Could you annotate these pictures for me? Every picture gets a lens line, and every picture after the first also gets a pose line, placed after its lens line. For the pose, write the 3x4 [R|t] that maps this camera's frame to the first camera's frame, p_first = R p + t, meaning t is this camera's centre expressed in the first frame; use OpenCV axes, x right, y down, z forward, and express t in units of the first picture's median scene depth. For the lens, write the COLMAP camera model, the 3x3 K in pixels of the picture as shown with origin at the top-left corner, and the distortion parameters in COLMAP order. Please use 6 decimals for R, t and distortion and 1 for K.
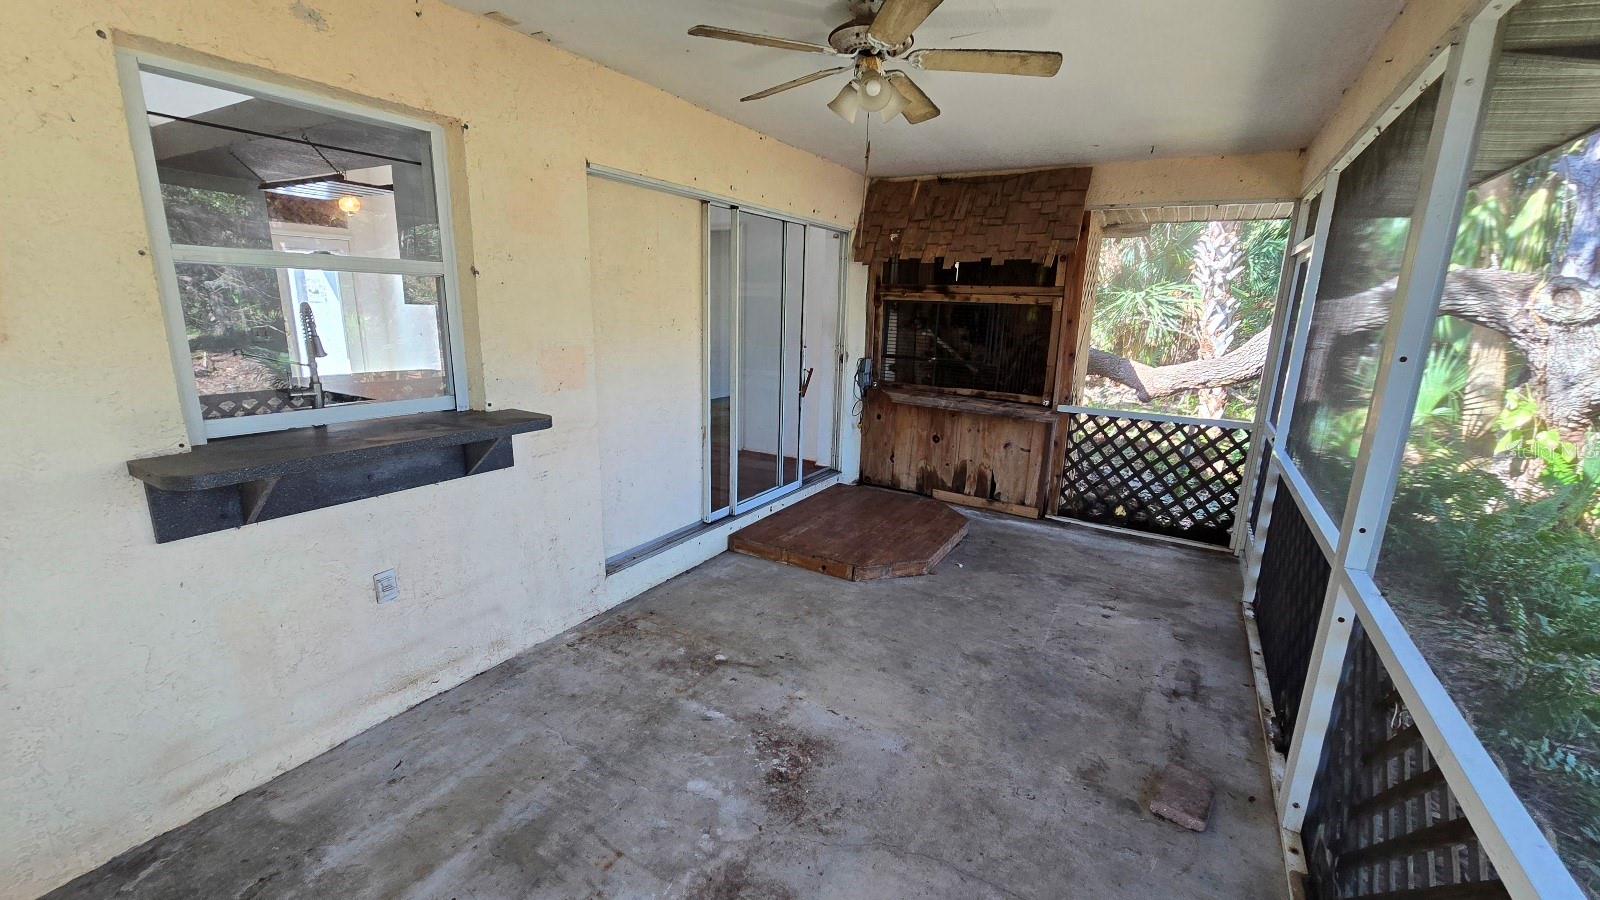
lens RADIAL K [[656.9, 0, 795.2], [0, 656.9, 452.4], [0, 0, 1]] dist [-0.004661, 0.001192]
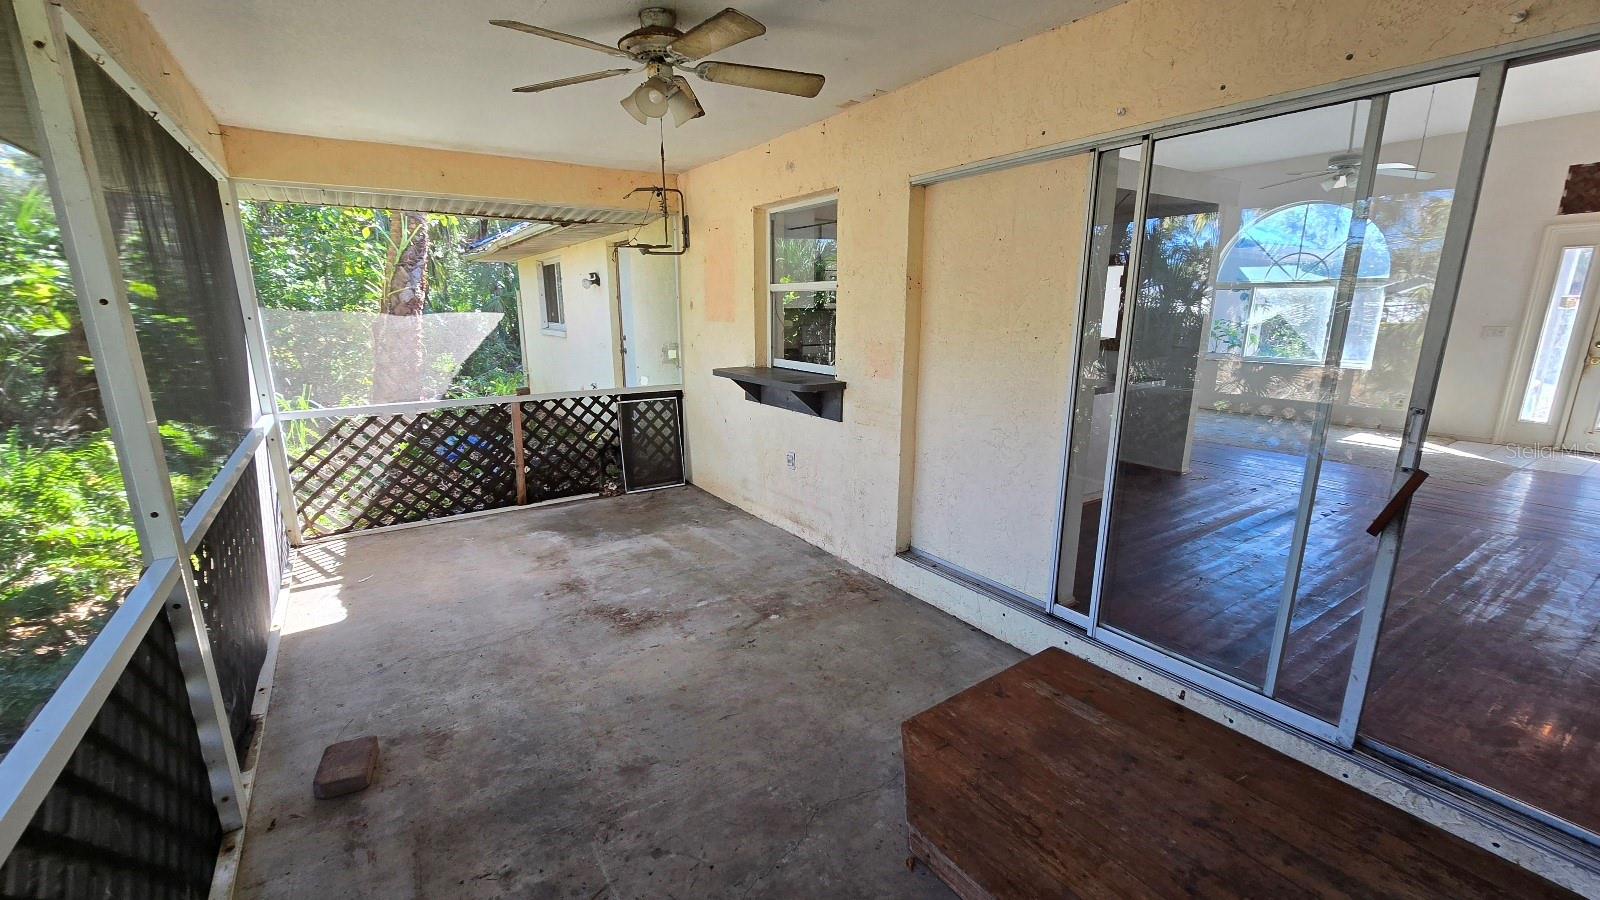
lens RADIAL K [[656.9, 0, 785.3], [0, 656.9, 458.7], [0, 0, 1]] dist [-0.004661, 0.001192]
pose [[-0.437061, 0.177506, -0.881742, 0.864021], [-0.208849, 0.933509, 0.291449, -0.286170], [0.874849, 0.311532, -0.370928, 1.421297]]
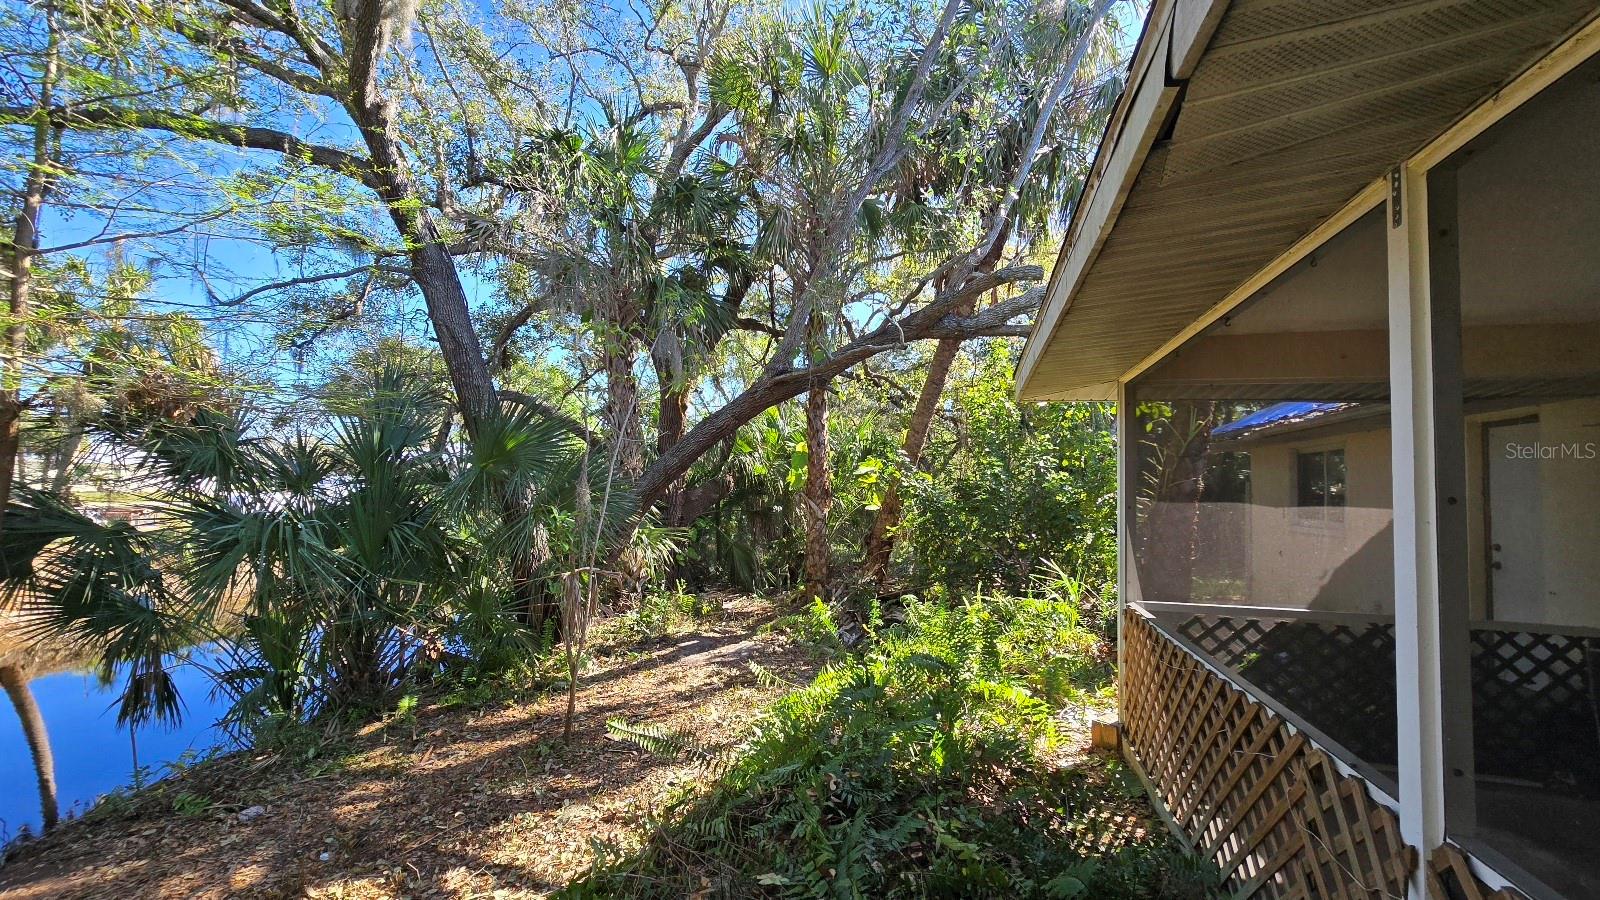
lens RADIAL K [[656.9, 0, 804.2], [0, 656.9, 453.7], [0, 0, 1]] dist [-0.004661, 0.001192]
pose [[-0.958294, -0.061725, -0.279037, 1.196132], [-0.108266, 0.982029, 0.154587, -0.187771], [0.264481, 0.178350, -0.947756, 0.980260]]
